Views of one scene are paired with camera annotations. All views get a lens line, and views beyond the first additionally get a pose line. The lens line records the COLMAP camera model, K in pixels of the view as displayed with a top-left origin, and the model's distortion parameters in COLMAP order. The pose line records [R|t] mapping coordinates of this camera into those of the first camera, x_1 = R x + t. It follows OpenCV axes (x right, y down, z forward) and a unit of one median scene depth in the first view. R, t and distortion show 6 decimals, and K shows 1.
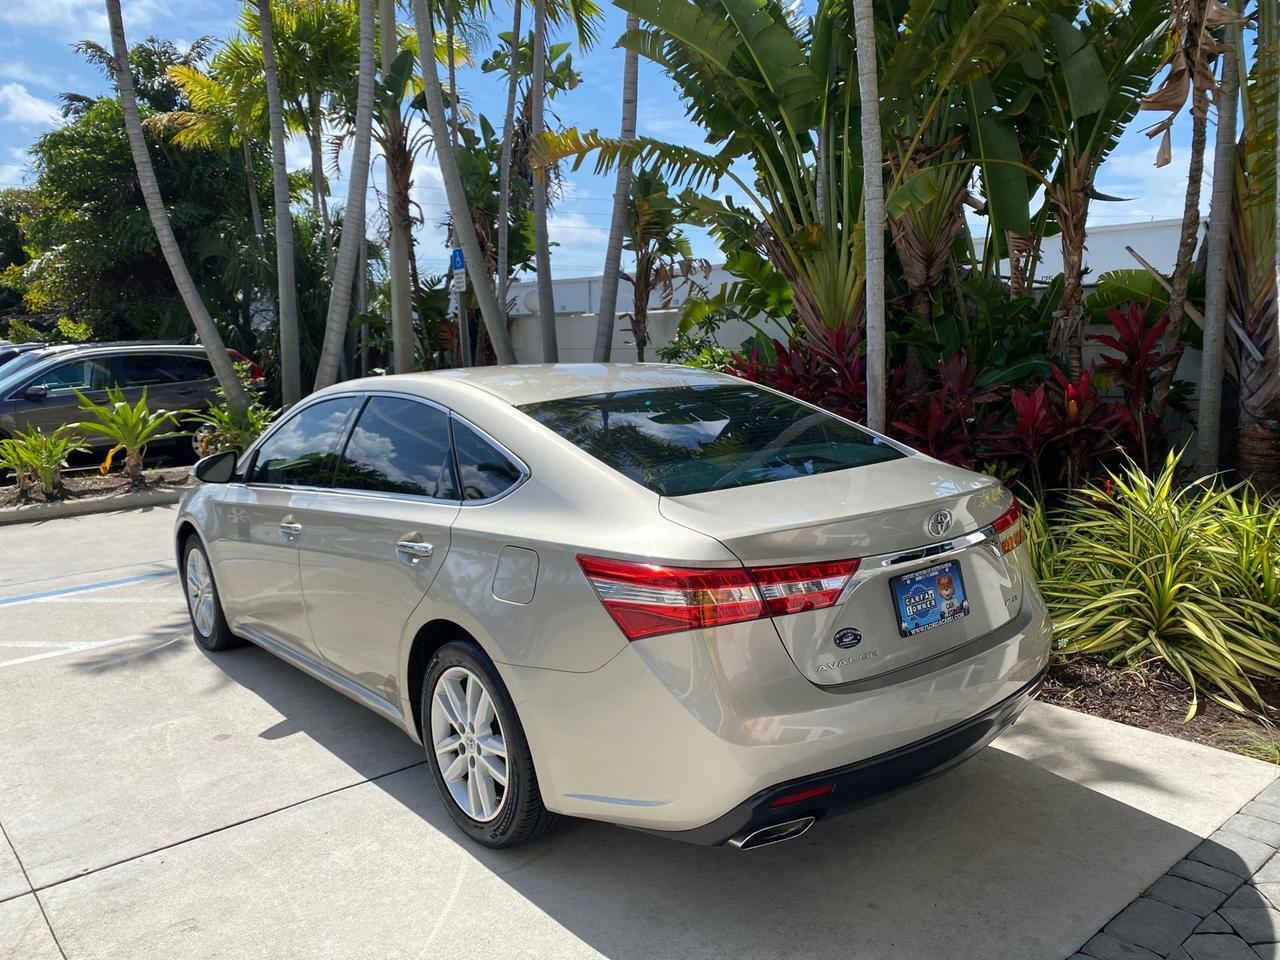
lens RADIAL K [[984.2, 0, 639.1], [0, 984.2, 478.2], [0, 0, 1]] dist [0.001372, -0.000094]
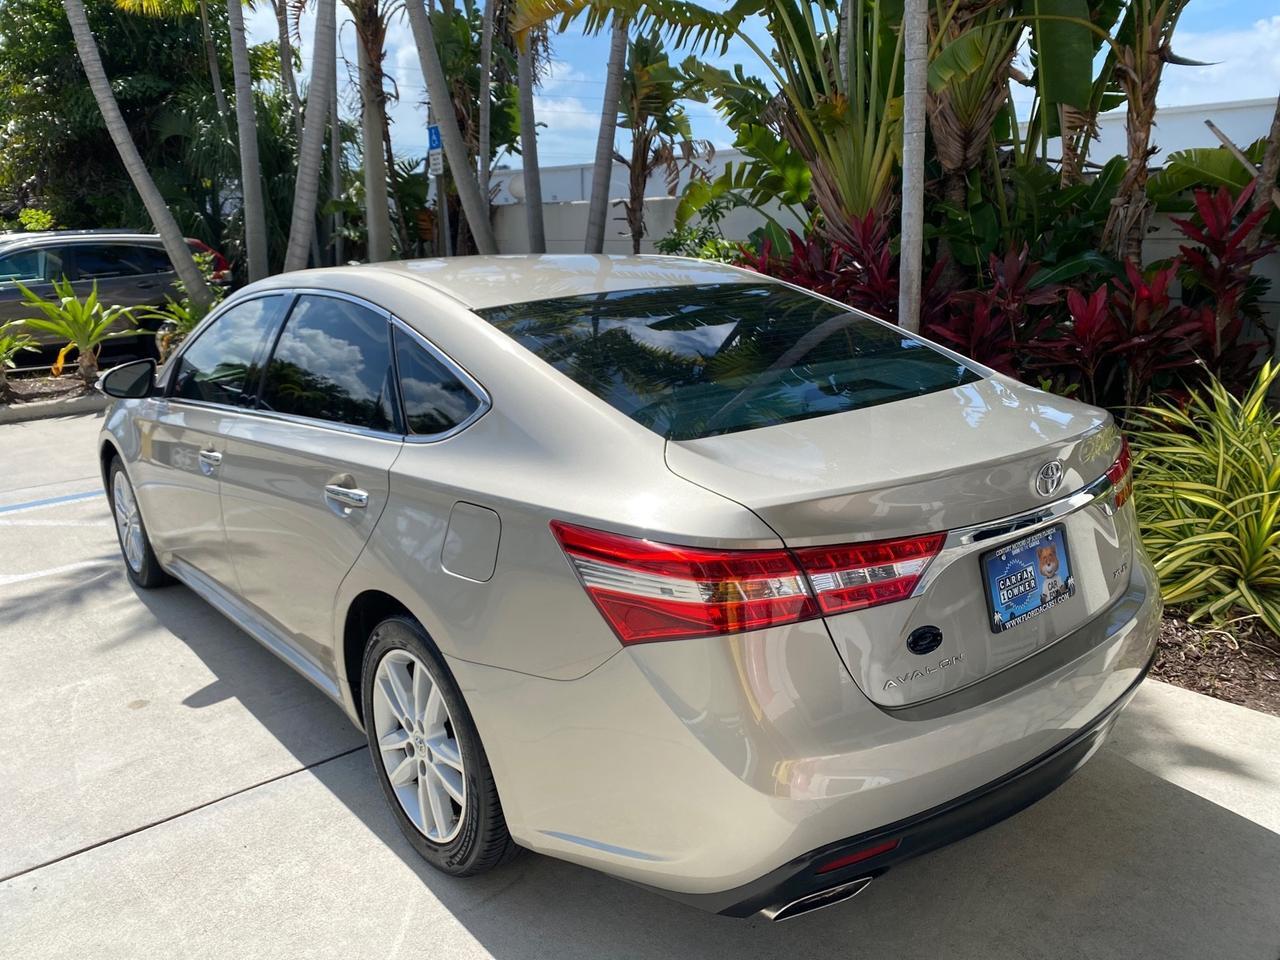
lens RADIAL K [[984.2, 0, 639.1], [0, 984.2, 478.2], [0, 0, 1]] dist [0.001372, -0.000094]
pose [[0.999970, 0.004644, 0.006195, -0.001549], [-0.005260, 0.994622, 0.103441, -0.014653], [-0.005681, -0.103470, 0.994616, 0.145024]]
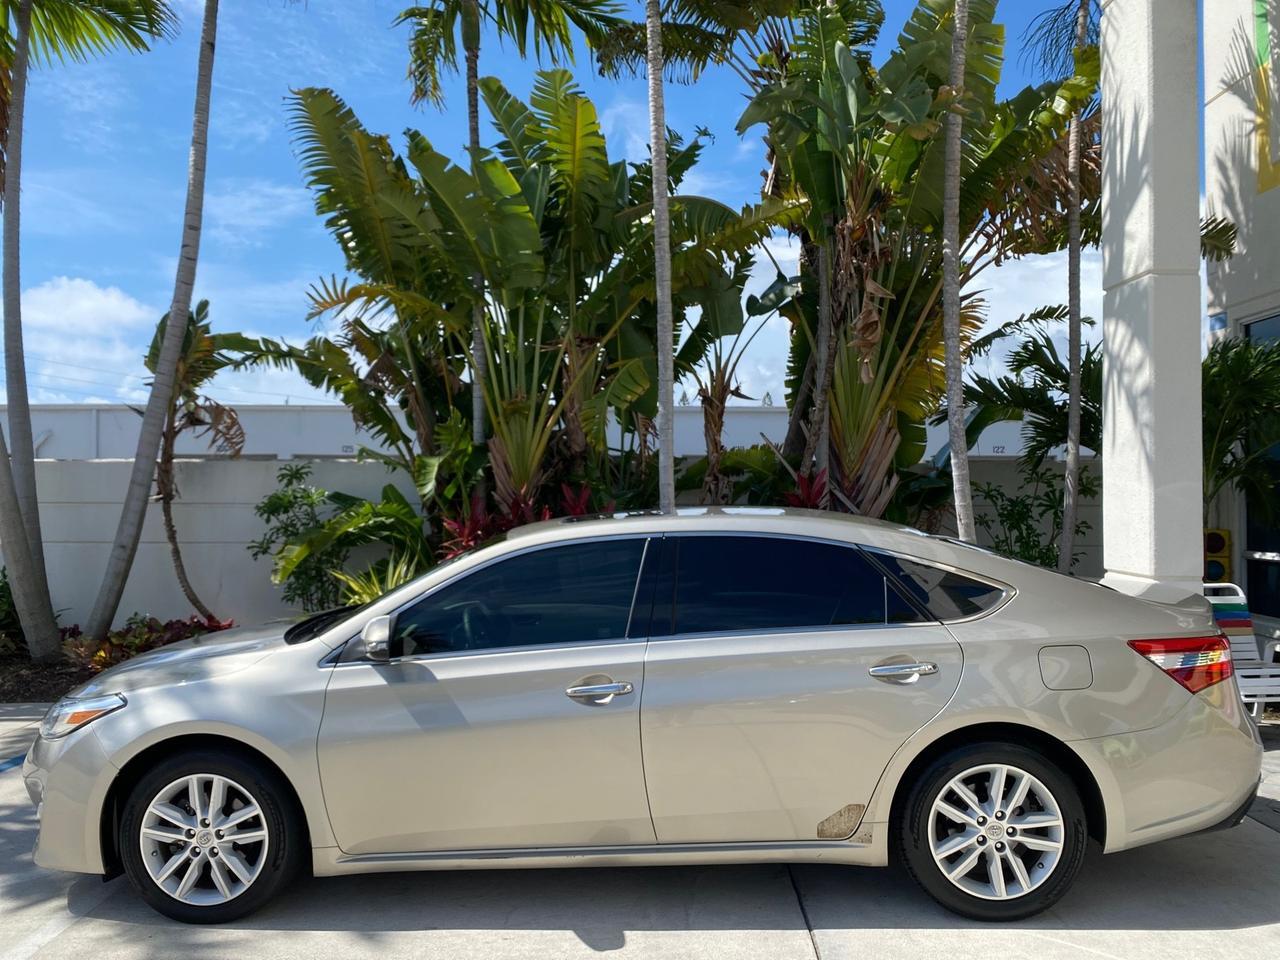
lens RADIAL K [[984.2, 0, 639.1], [0, 984.2, 478.2], [0, 0, 1]] dist [0.001372, -0.000094]
pose [[0.663369, 0.033342, 0.747549, -0.796971], [0.091481, 0.987900, -0.125241, -0.019412], [-0.742680, 0.151467, 0.652292, 0.299155]]
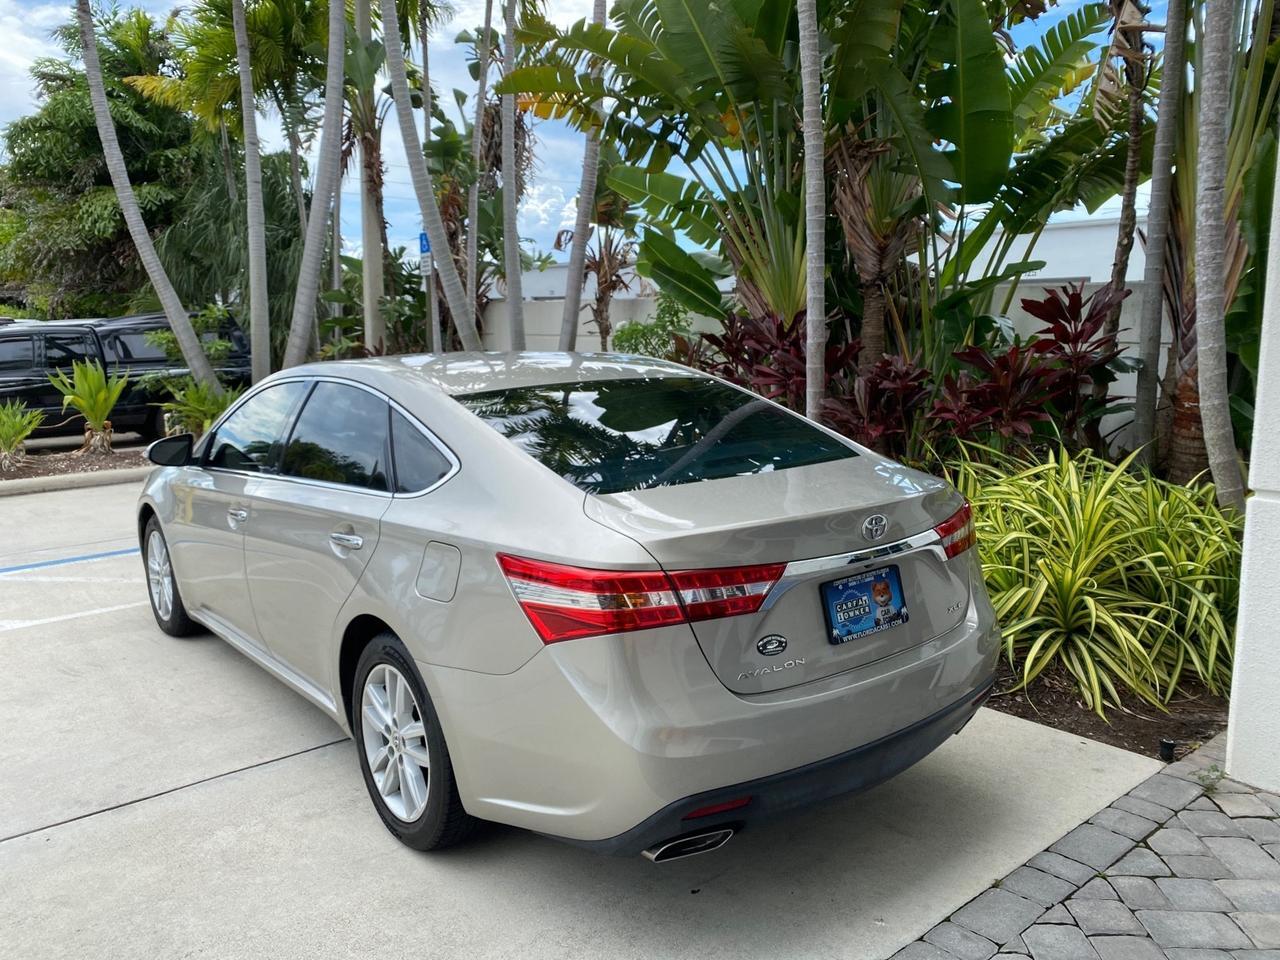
lens RADIAL K [[984.2, 0, 639.1], [0, 984.2, 478.2], [0, 0, 1]] dist [0.001372, -0.000094]
pose [[0.999777, 0.019703, -0.007569, 0.042477], [-0.019591, 0.999702, 0.014578, -0.006255], [0.007854, -0.014426, 0.999865, 0.018332]]
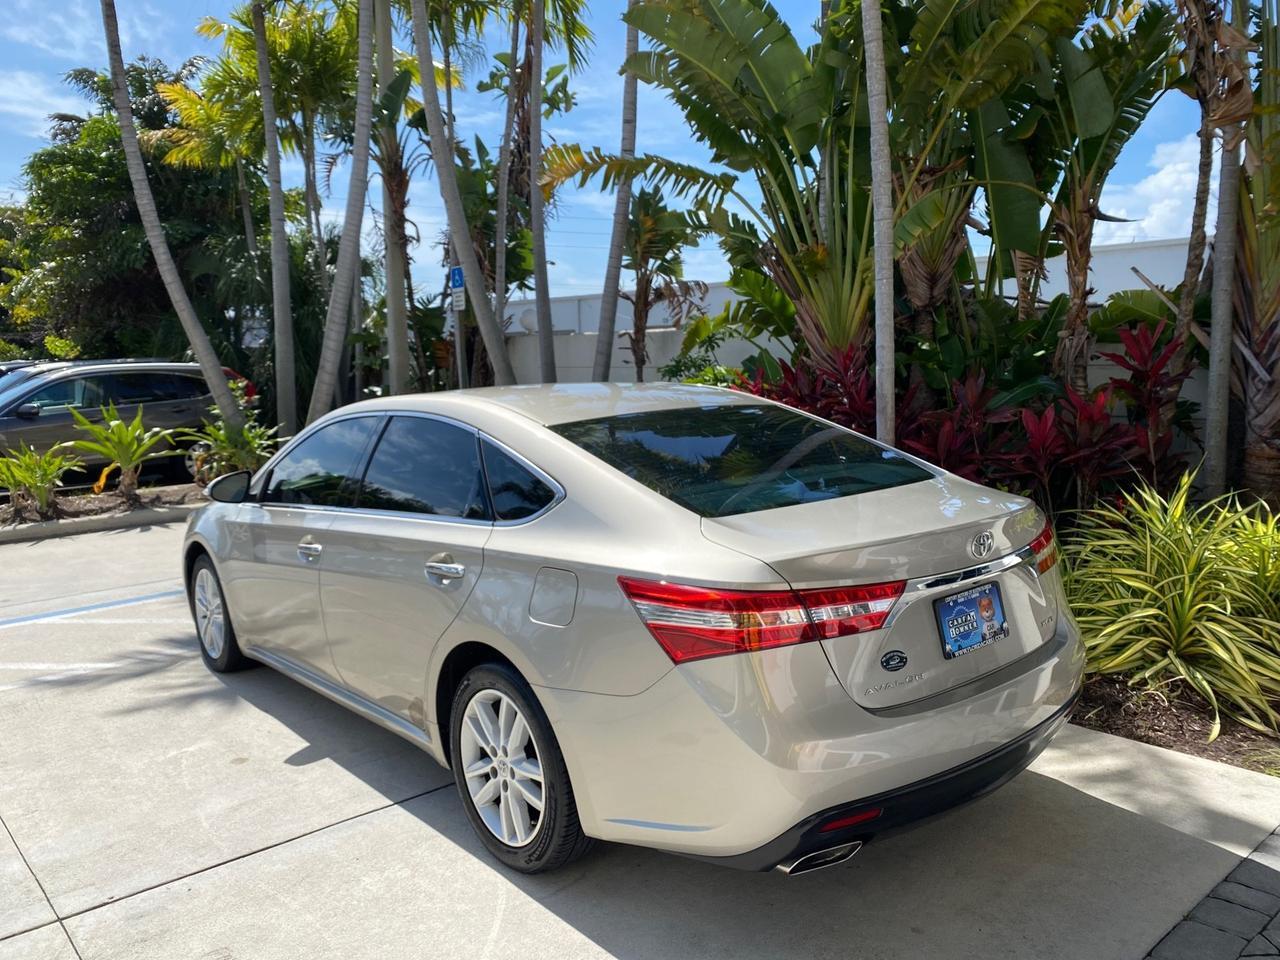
lens RADIAL K [[982.5, 0, 635.2], [0, 982.5, 485.4], [0, 0, 1]] dist [0.004210, -0.003232]
pose [[0.999928, -0.000300, 0.011961, -0.030293], [0.000430, 0.999941, -0.010826, -0.001954], [-0.011957, 0.010830, 0.999870, 0.004296]]
